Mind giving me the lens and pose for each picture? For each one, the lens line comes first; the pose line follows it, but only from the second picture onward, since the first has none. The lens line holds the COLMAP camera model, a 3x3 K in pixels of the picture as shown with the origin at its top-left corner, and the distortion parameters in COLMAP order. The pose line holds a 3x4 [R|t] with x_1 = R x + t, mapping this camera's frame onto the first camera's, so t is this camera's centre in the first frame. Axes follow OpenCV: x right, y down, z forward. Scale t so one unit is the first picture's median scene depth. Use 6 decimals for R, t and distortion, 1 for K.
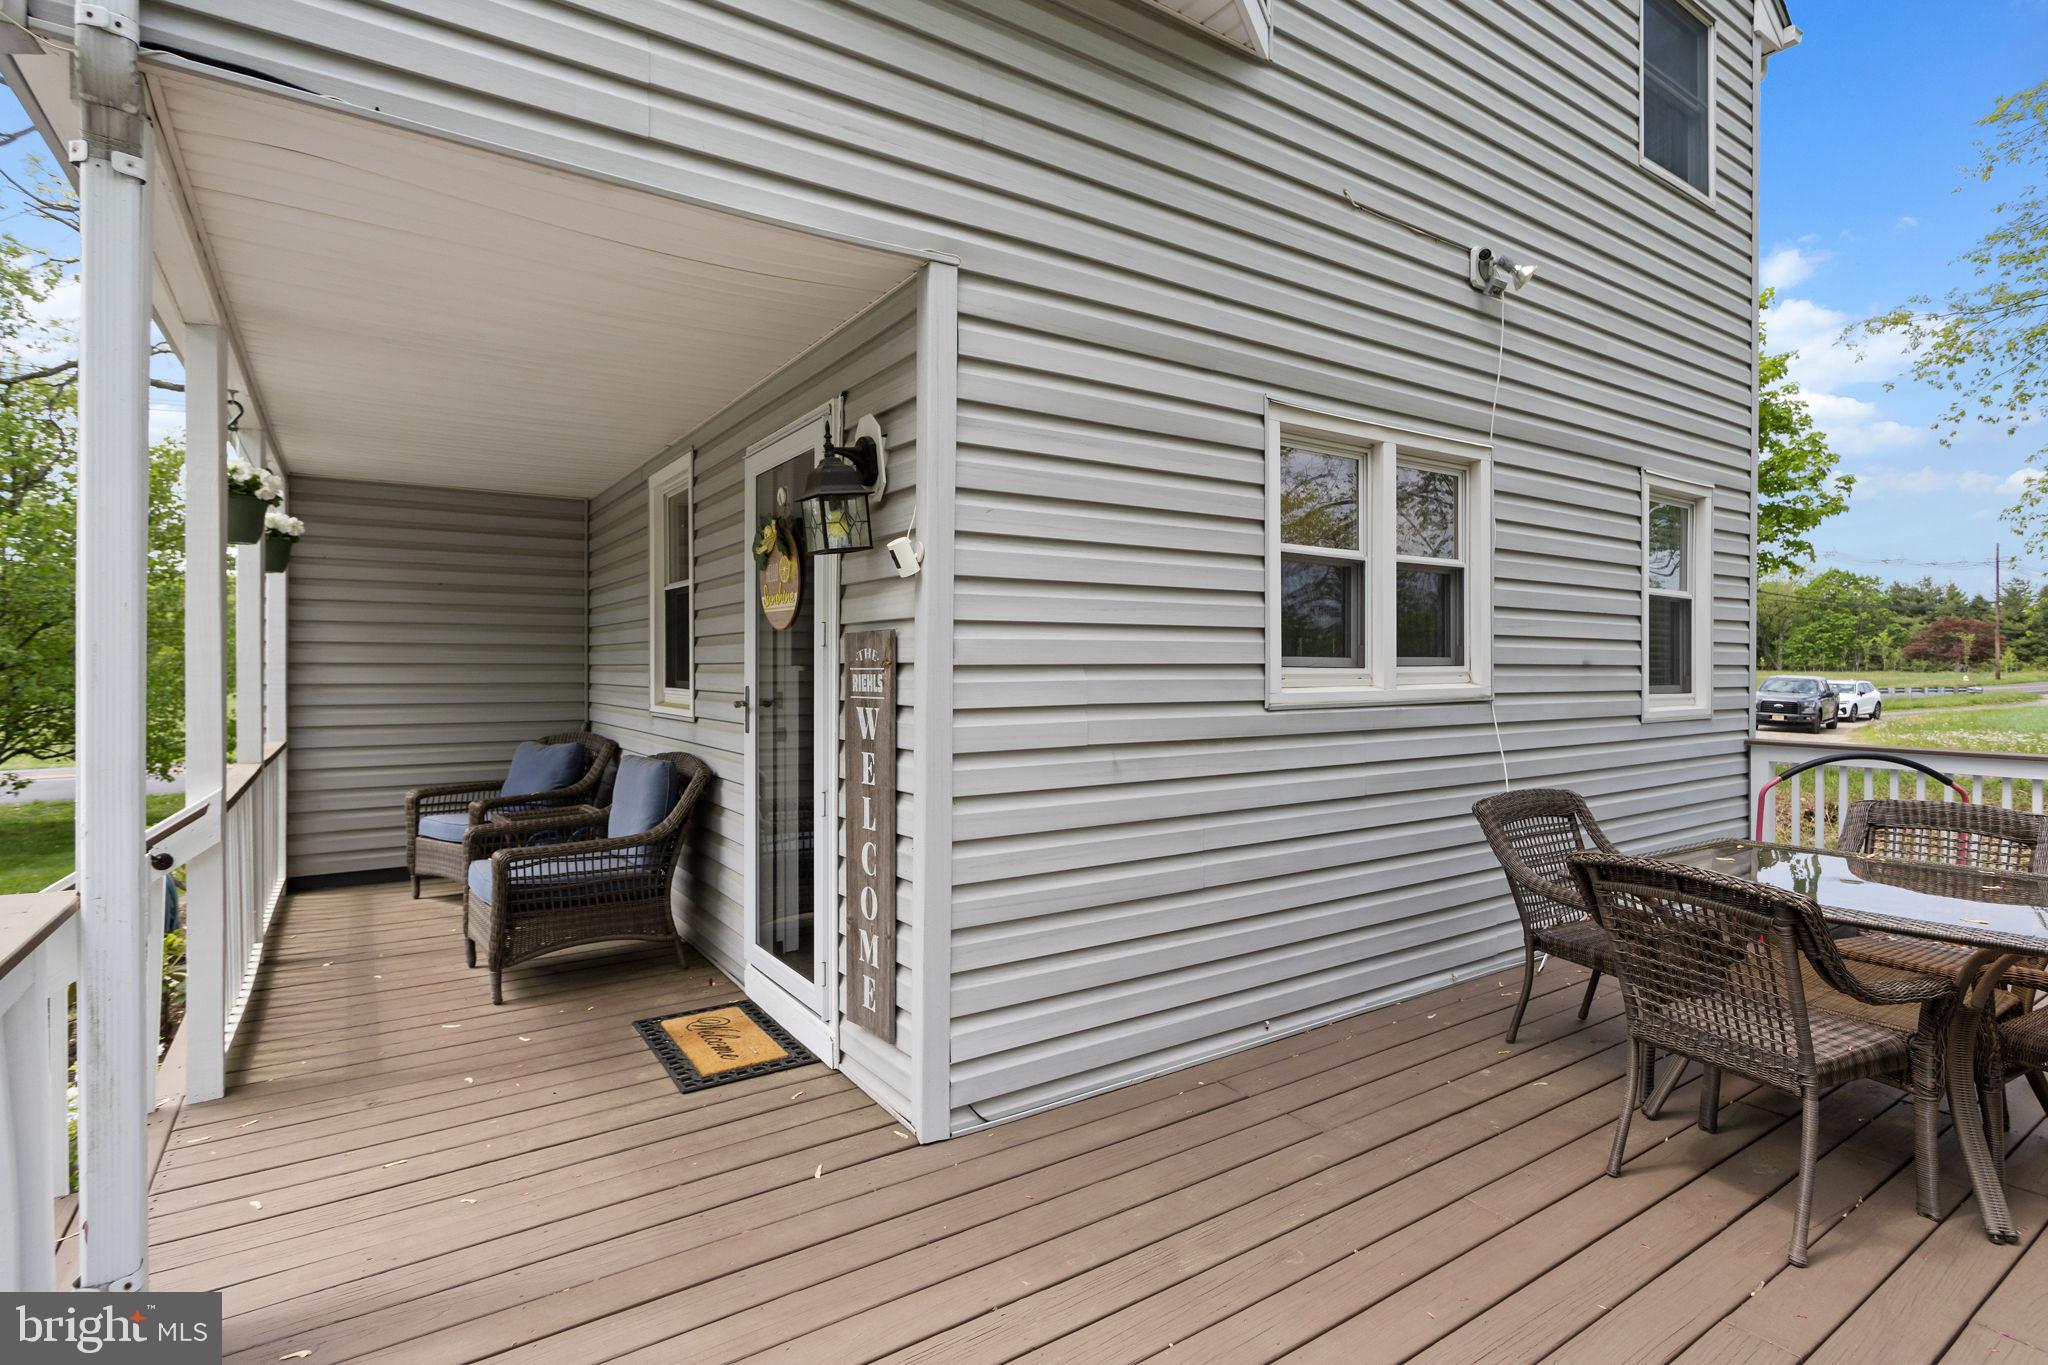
lens RADIAL K [[1000.9, 0, 1024.0], [0, 1000.9, 682.5], [0, 0, 1]] dist [-0.000899, 0.000200]
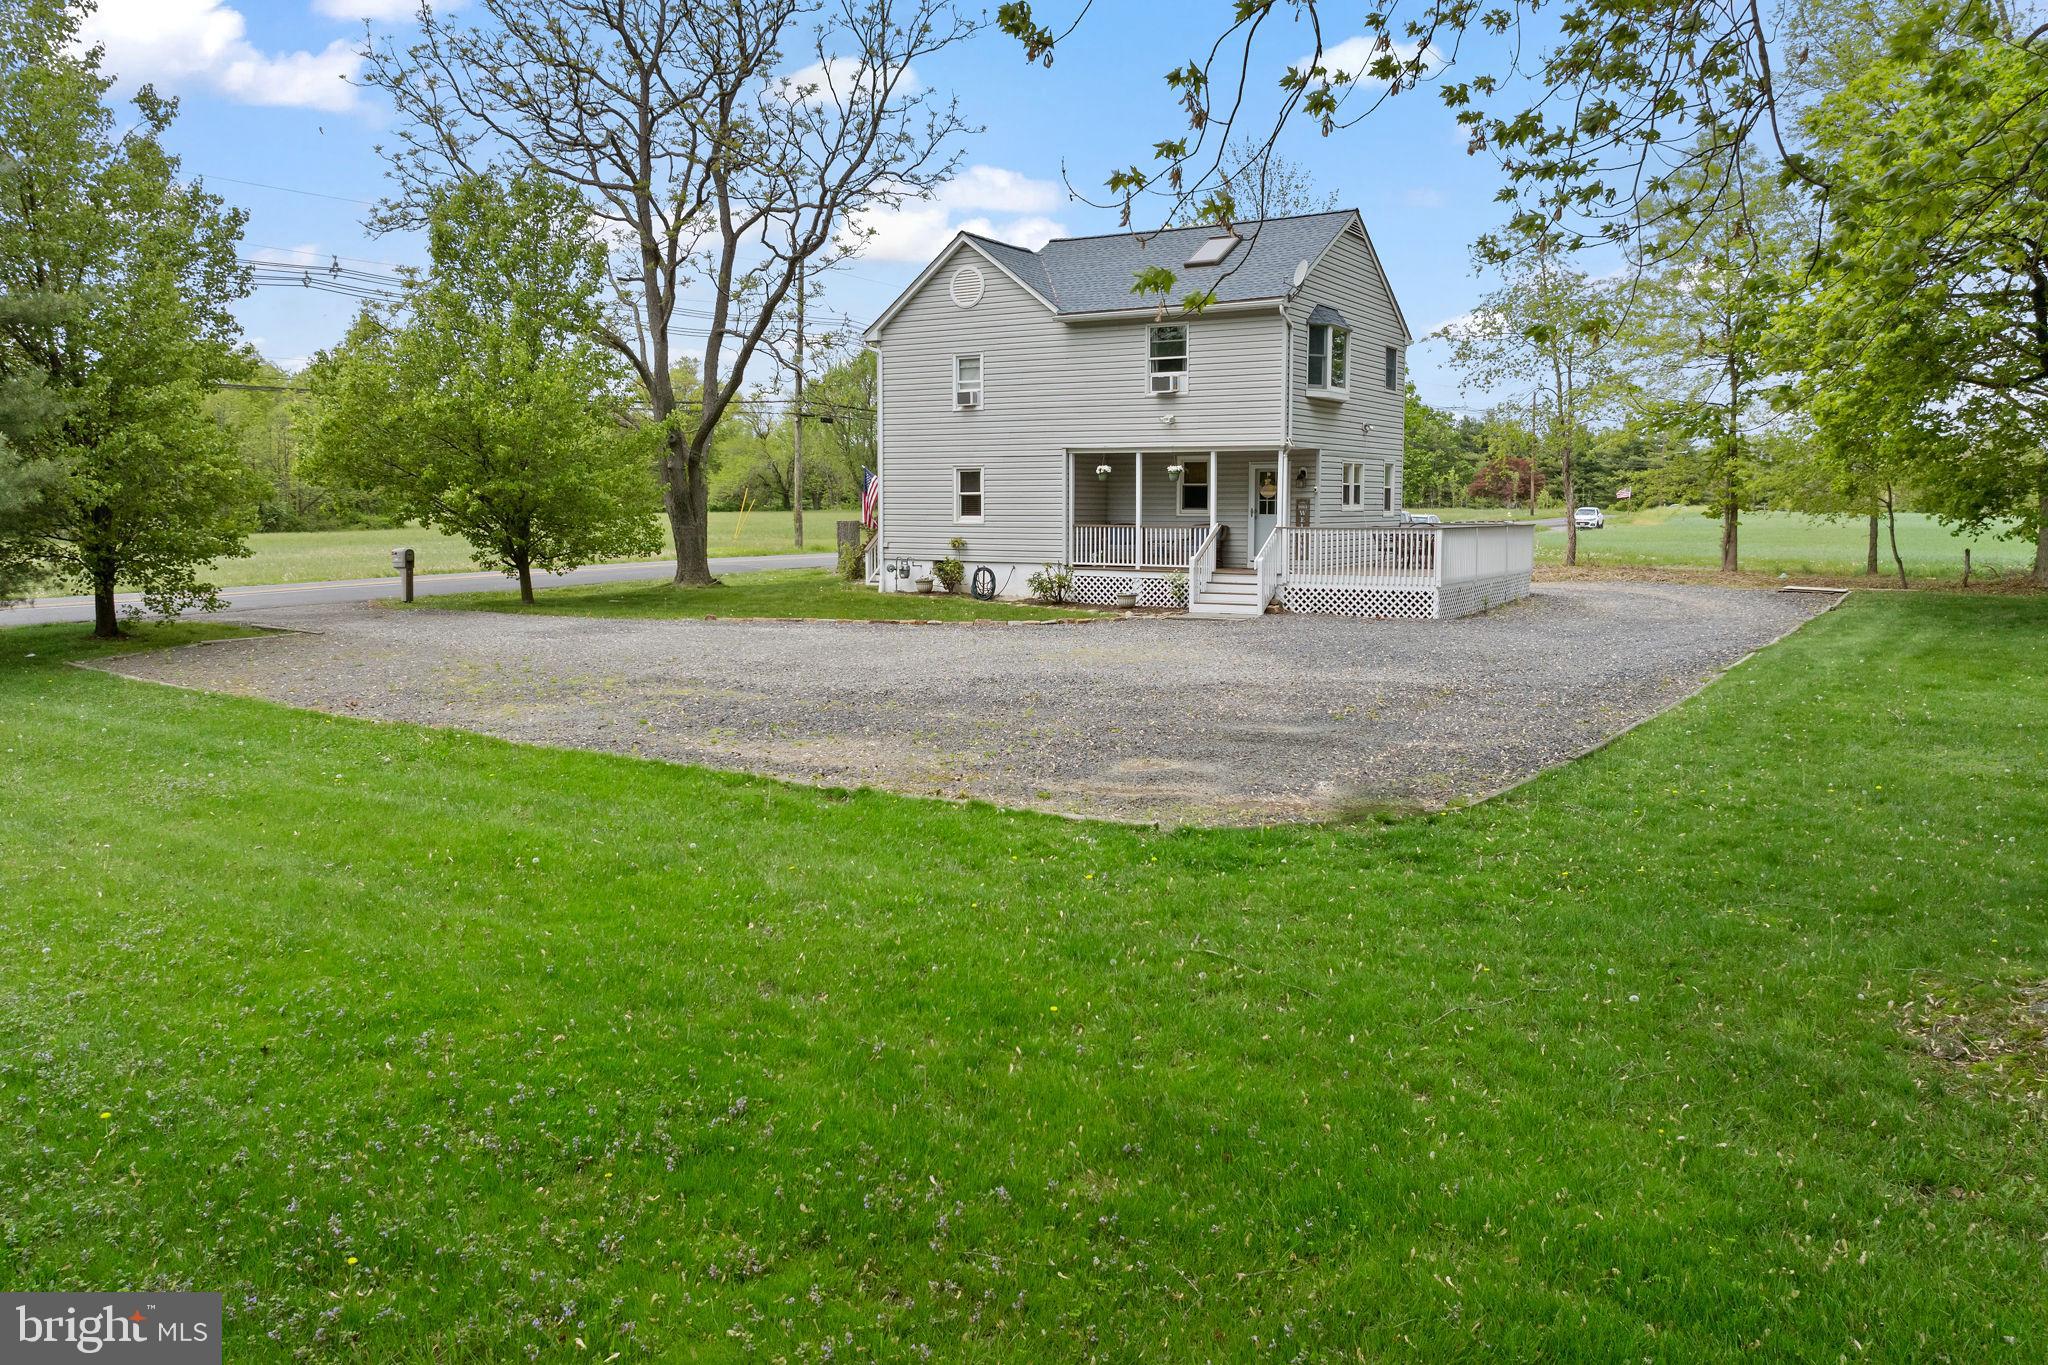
lens RADIAL K [[1380.4, 0, 1024.0], [0, 1380.4, 682.5], [0, 0, 1]] dist [0.000632, -0.003869]
pose [[0.917689, -0.048787, 0.394294, -0.147932], [0.003386, 0.993356, 0.115028, 0.002595], [-0.397286, -0.104225, 0.911757, -0.181239]]
